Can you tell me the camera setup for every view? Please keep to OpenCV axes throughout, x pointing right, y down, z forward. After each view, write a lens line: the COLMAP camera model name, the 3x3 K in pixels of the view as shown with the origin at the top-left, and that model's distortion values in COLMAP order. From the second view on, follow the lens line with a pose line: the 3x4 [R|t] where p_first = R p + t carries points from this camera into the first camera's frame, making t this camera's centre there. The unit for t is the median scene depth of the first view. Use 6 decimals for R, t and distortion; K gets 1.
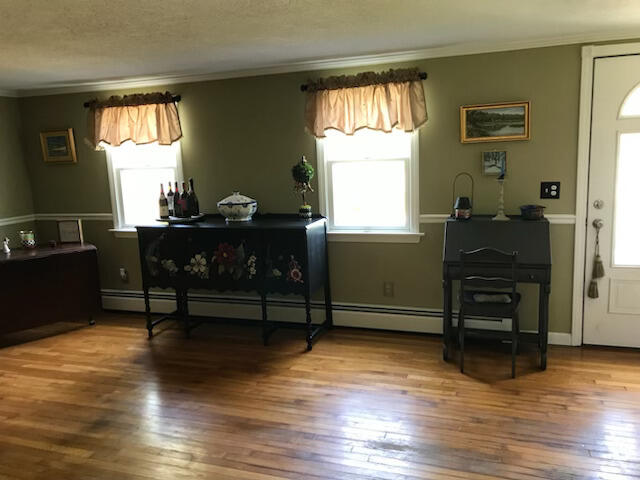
lens RADIAL K [[522.2, 0, 317.5], [0, 522.2, 236.5], [0, 0, 1]] dist [0.072954, -0.102969]
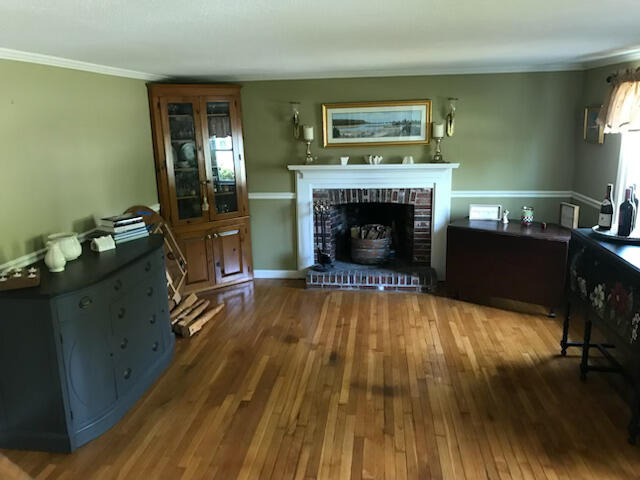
lens RADIAL K [[519.6, 0, 317.5], [0, 519.6, 242.8], [0, 0, 1]] dist [0.075241, -0.102570]
pose [[0.216981, 0.271793, -0.937576, 0.396097], [-0.152278, 0.958124, 0.242508, -0.151356], [0.964225, 0.090153, 0.249283, 0.408438]]
